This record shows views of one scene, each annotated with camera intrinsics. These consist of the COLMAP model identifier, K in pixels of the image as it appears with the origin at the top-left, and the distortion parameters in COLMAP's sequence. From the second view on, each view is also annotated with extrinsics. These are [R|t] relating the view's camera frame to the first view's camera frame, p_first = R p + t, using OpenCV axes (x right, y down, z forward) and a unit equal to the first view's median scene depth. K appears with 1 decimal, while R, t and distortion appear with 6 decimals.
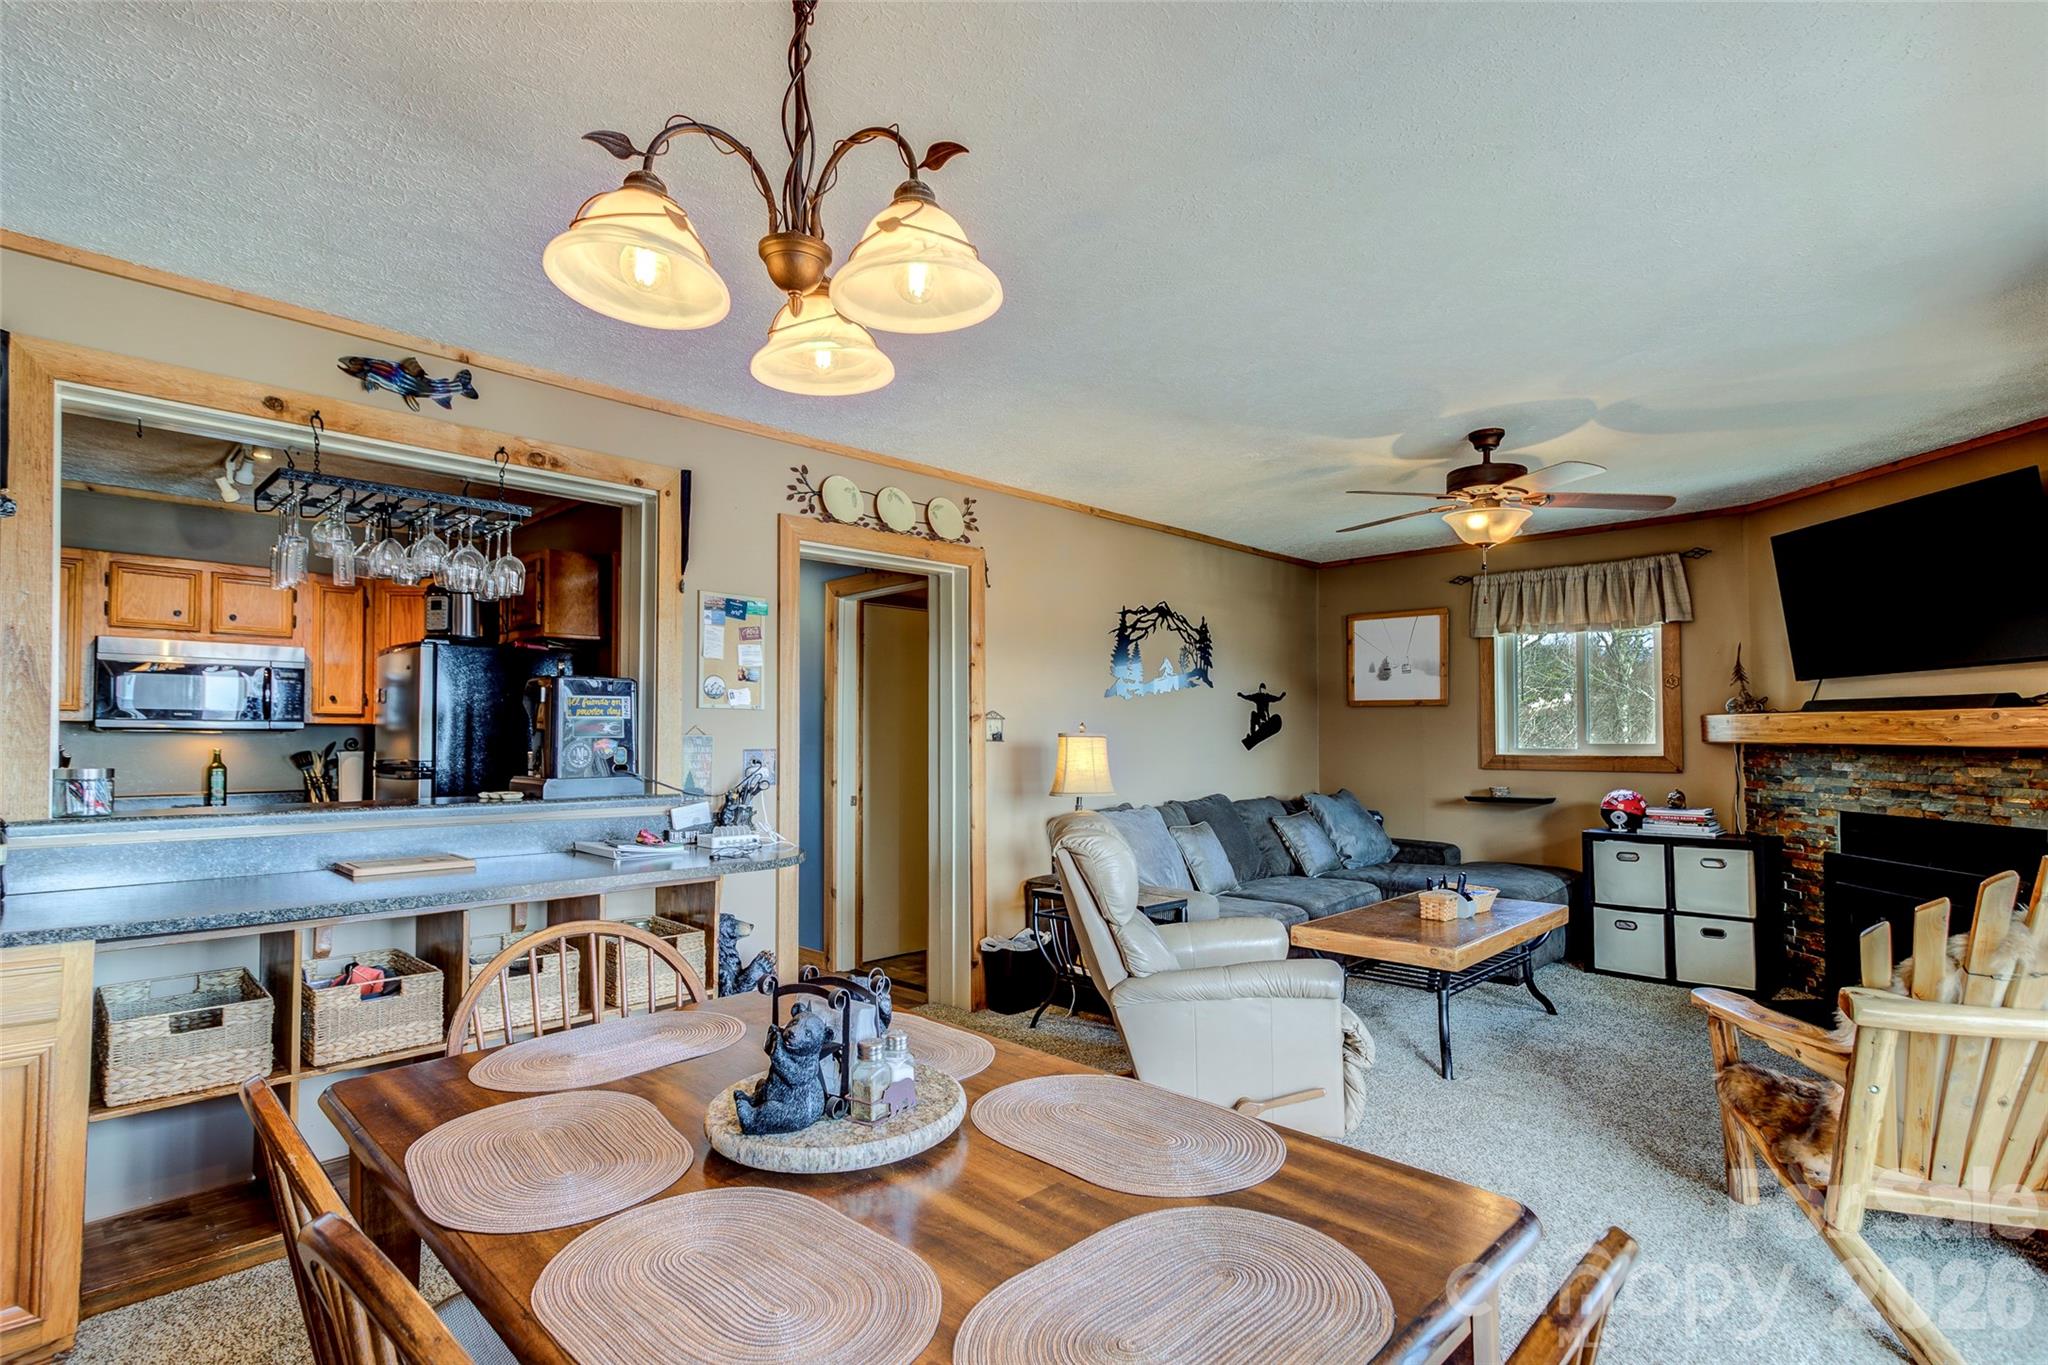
lens RADIAL K [[1004.9, 0, 1000.7], [0, 1004.9, 722.1], [0, 0, 1]] dist [0.006745, 0.003408]
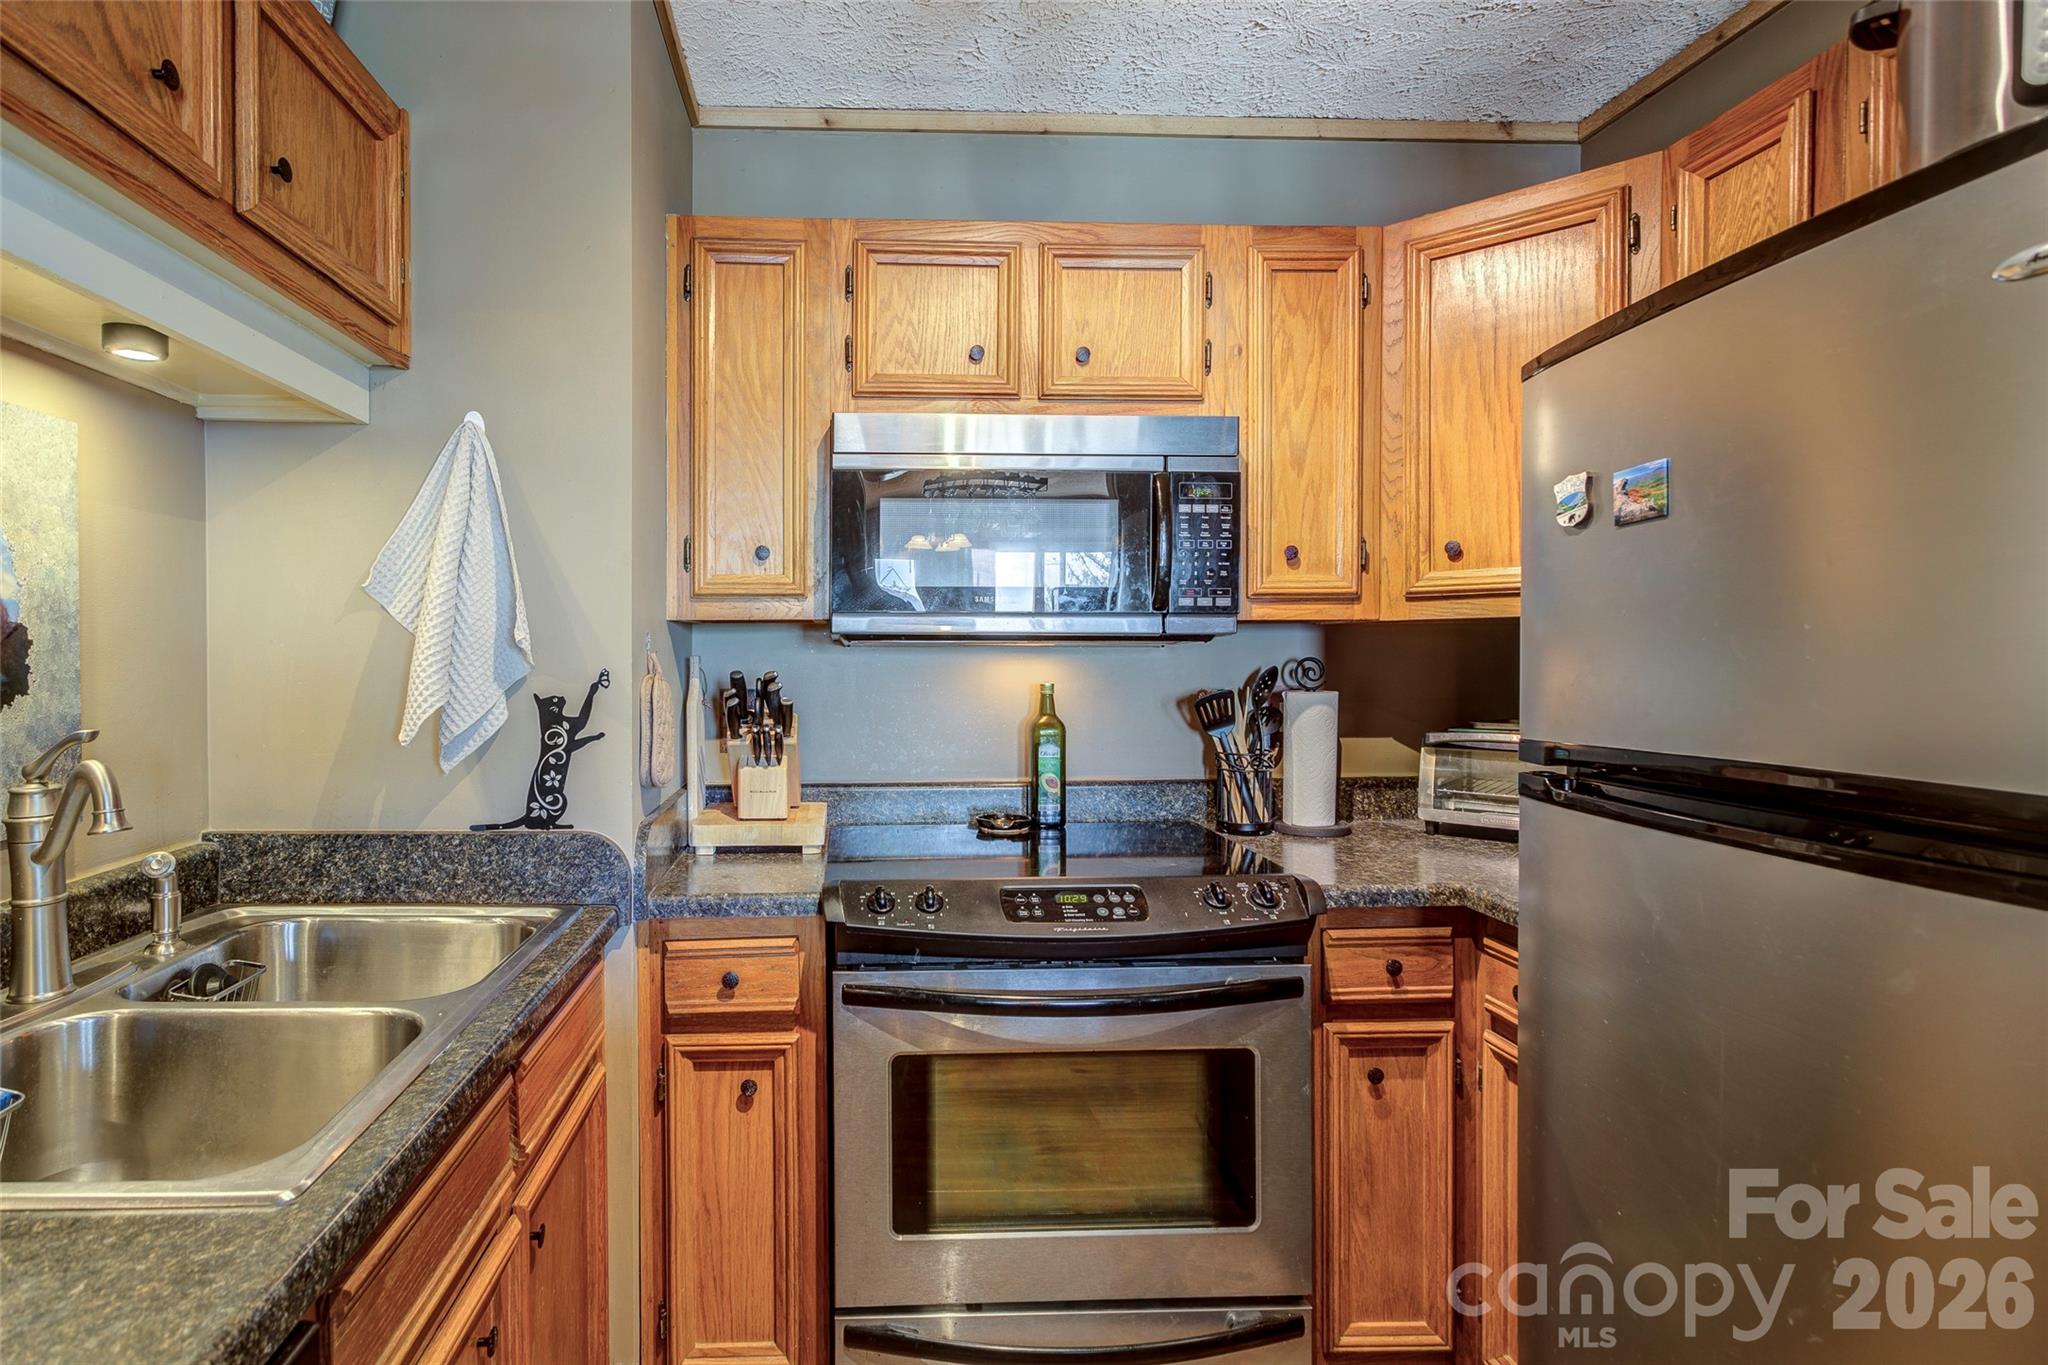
lens RADIAL K [[1004.9, 0, 877.7], [0, 1004.9, 668.9], [0, 0, 1]] dist [0.006745, 0.003408]
pose [[0.736111, 0.005262, -0.676840, -0.580264], [0.017750, 0.999476, 0.027074, 0.007769], [0.676628, -0.031943, 0.735632, 0.684565]]
